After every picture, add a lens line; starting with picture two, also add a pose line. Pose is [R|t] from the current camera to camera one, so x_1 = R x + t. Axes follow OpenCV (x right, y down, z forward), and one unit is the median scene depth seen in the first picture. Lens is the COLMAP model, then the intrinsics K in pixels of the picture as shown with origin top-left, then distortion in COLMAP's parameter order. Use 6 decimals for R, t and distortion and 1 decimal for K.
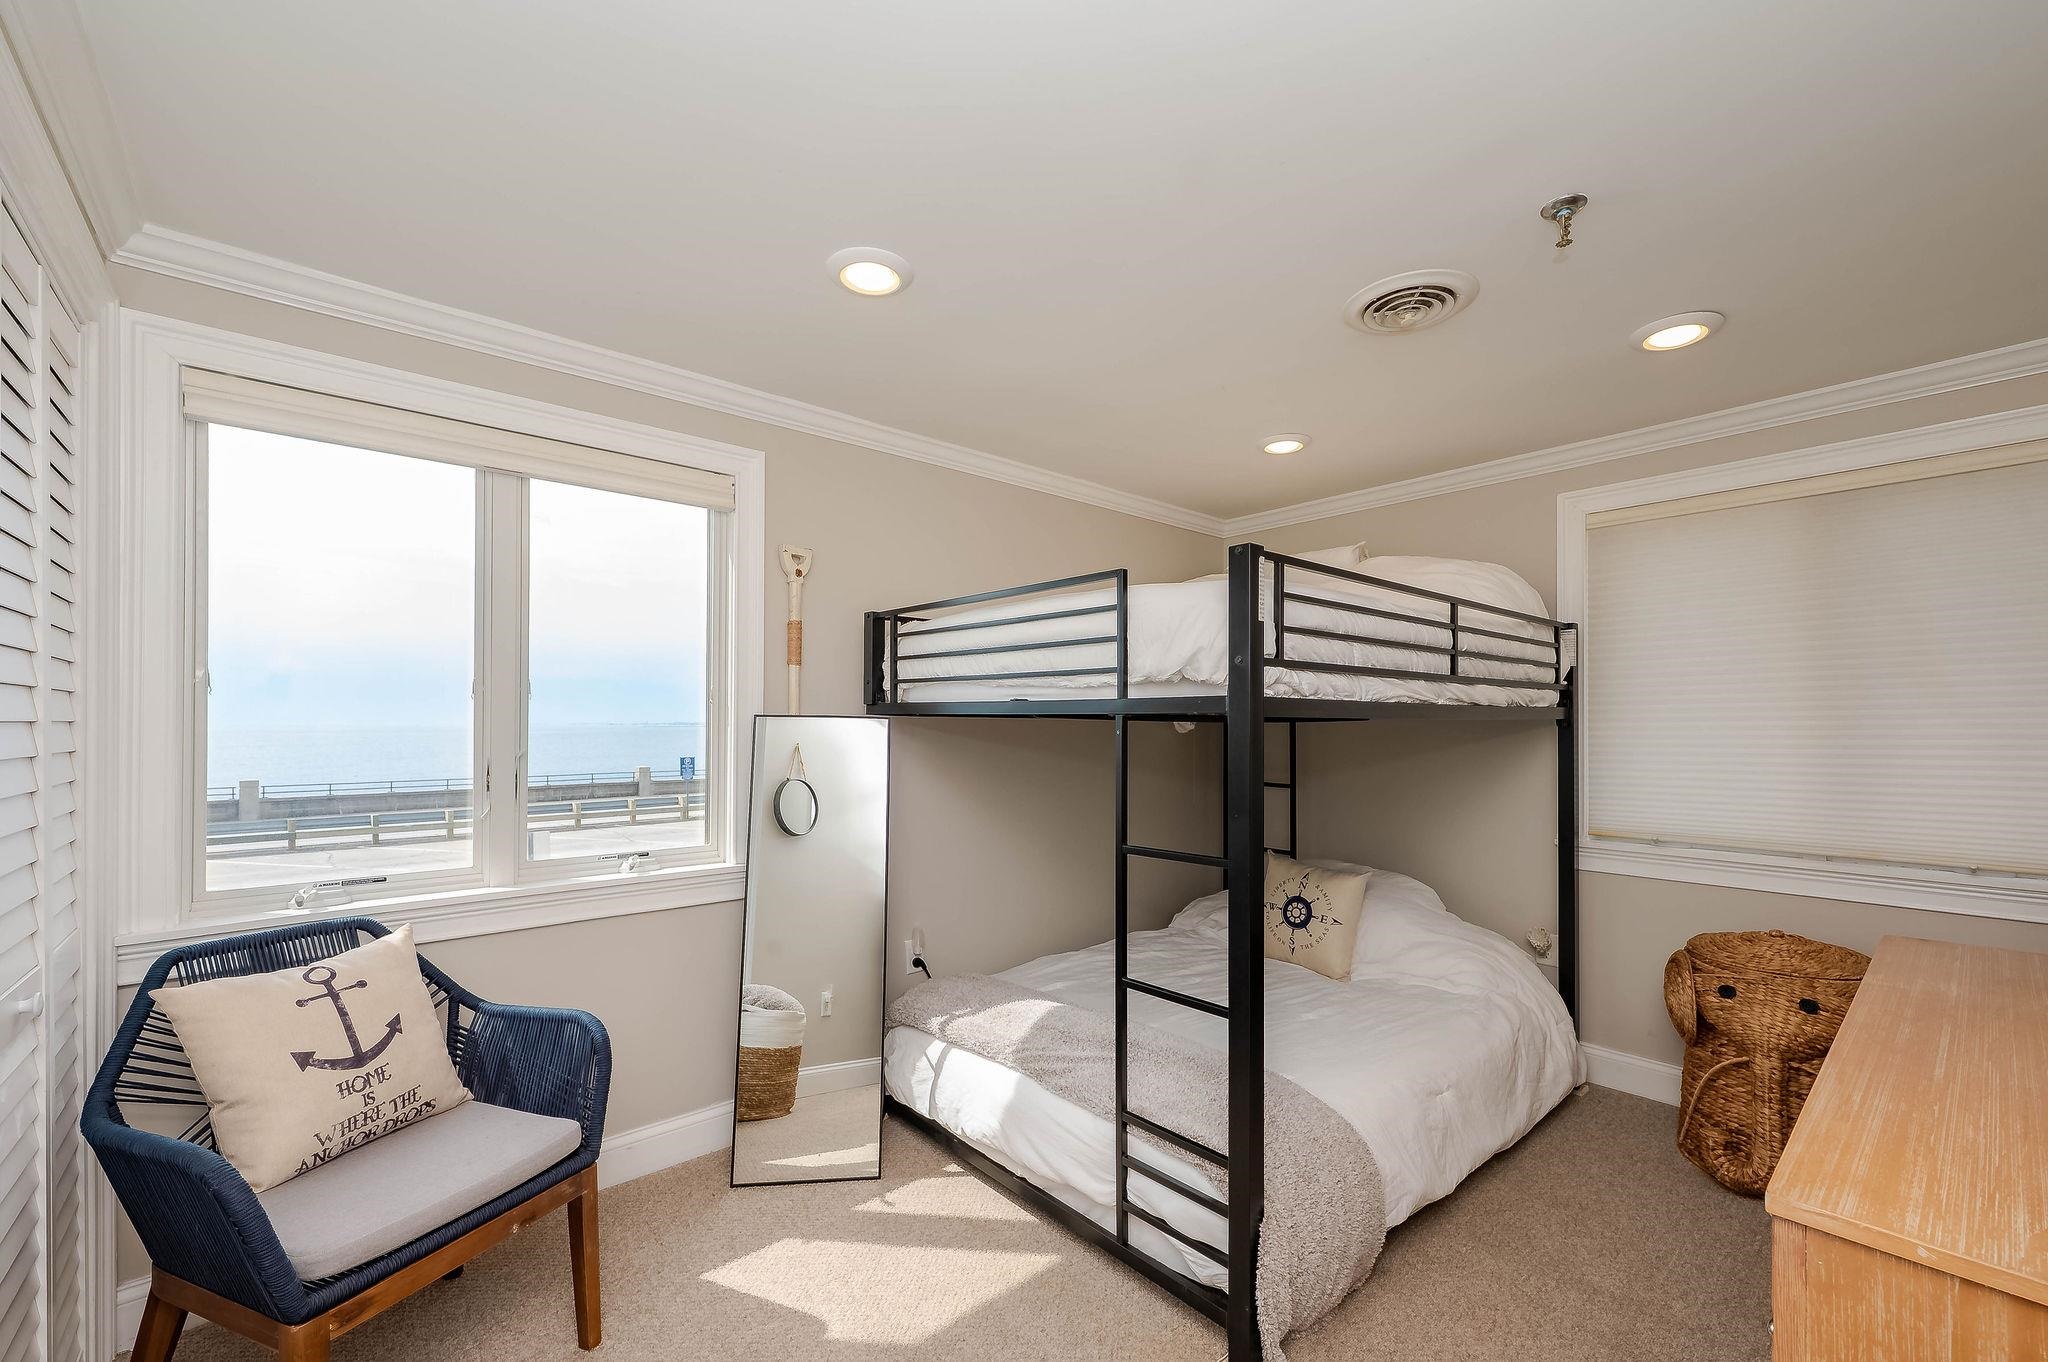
lens RADIAL K [[832.3, 0, 1033.6], [0, 832.3, 699.7], [0, 0, 1]] dist [0.000005, 0.000095]
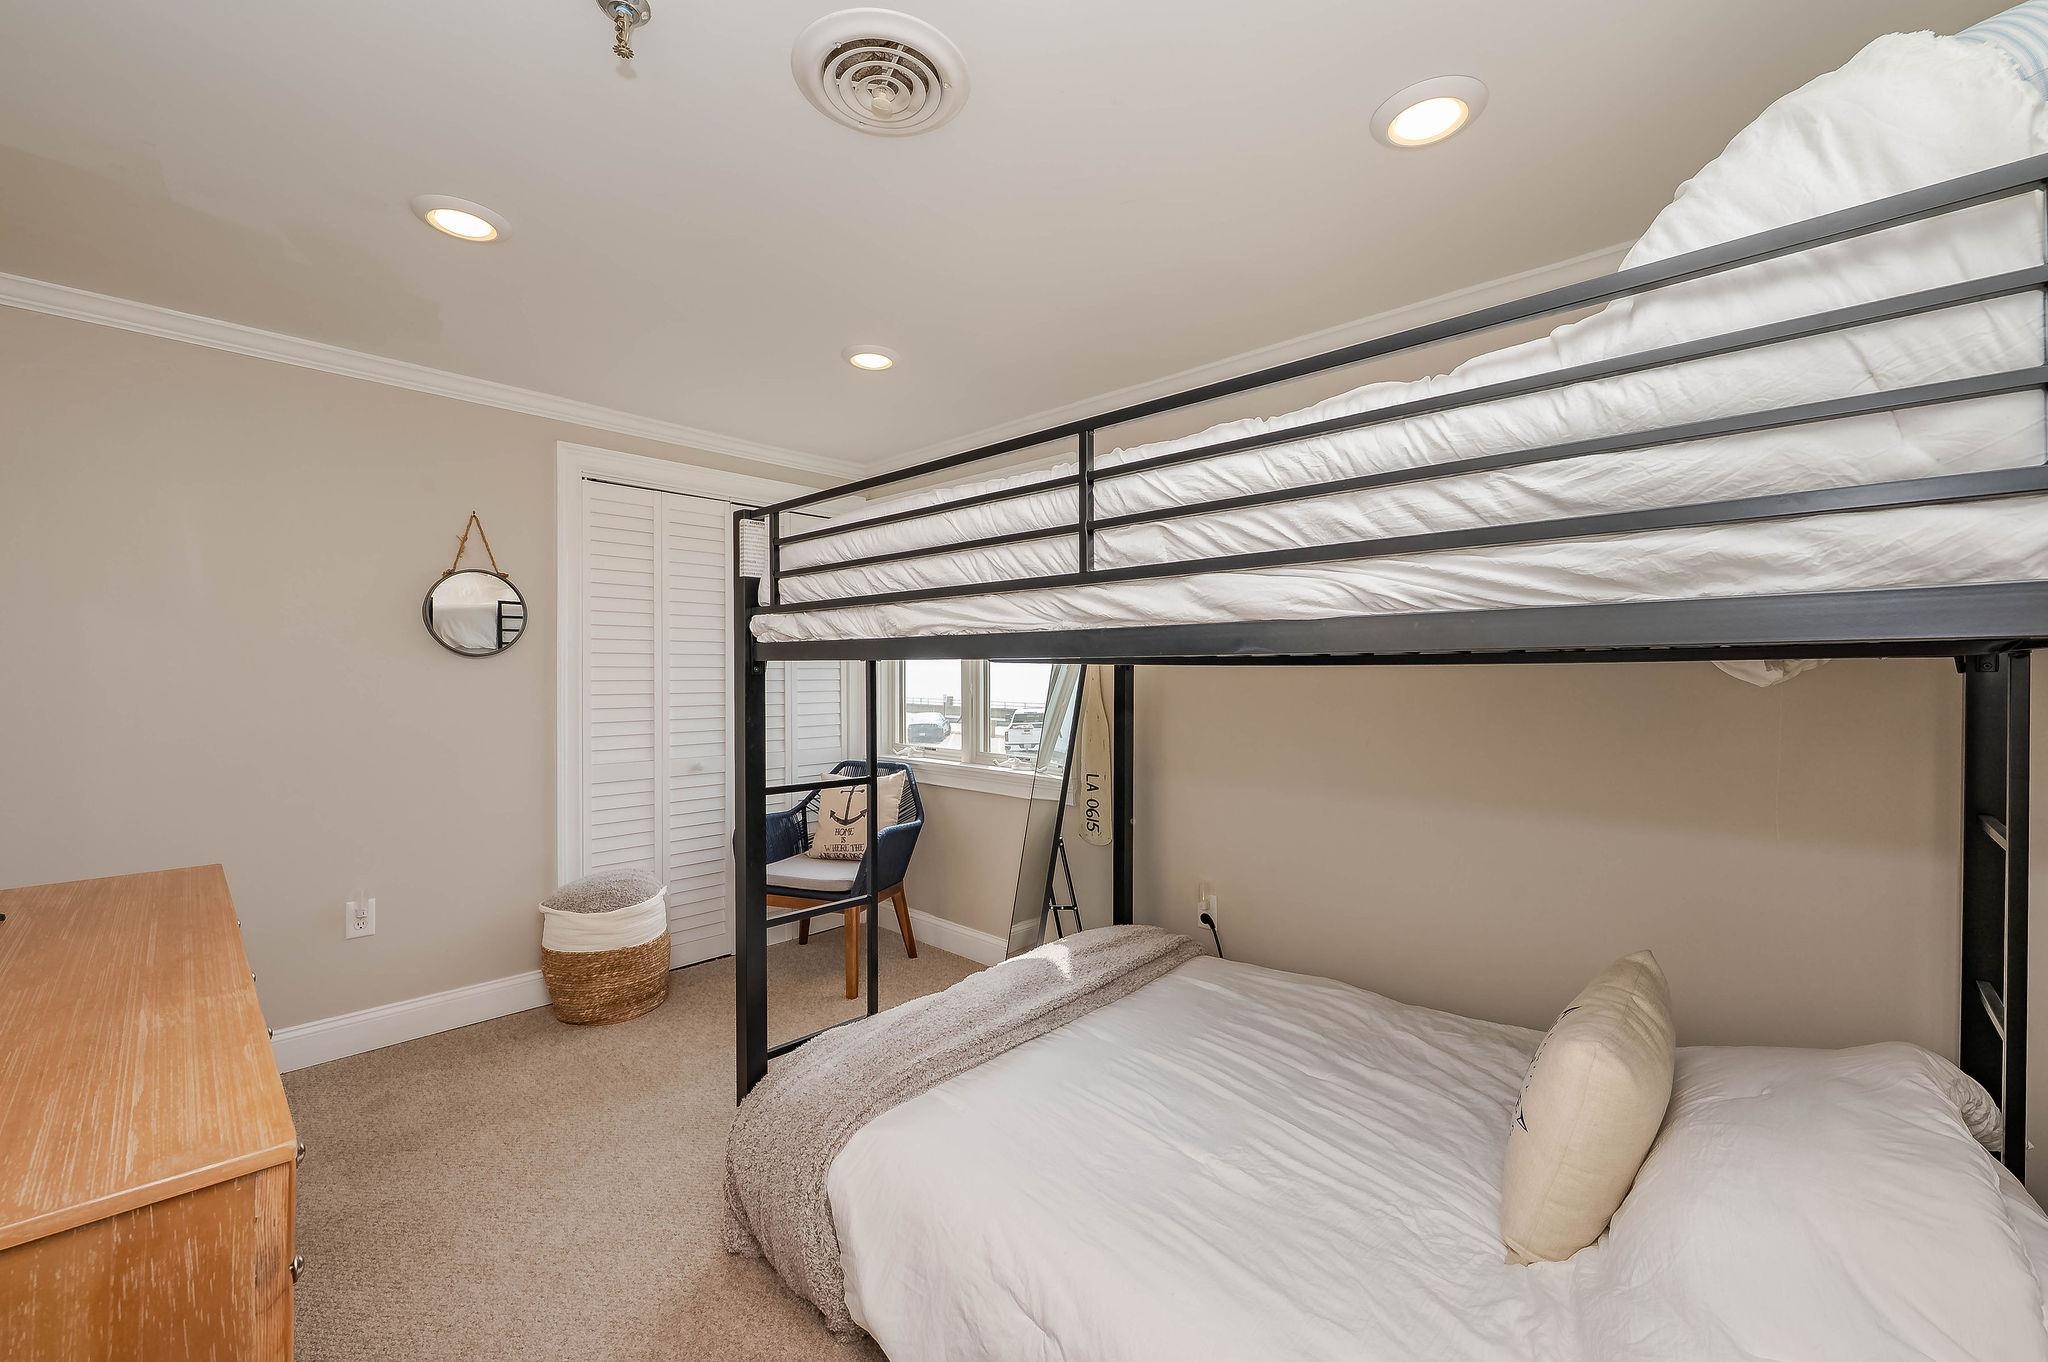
lens RADIAL K [[813.6, 0, 1024.0], [0, 813.6, 681.0], [0, 0, 1]] dist [-0.000629, -0.000198]
pose [[0.091879, 0.004212, -0.995761, 1.029256], [0.022291, 0.999732, 0.006286, 0.035651], [0.995521, -0.022774, 0.091761, 0.934172]]
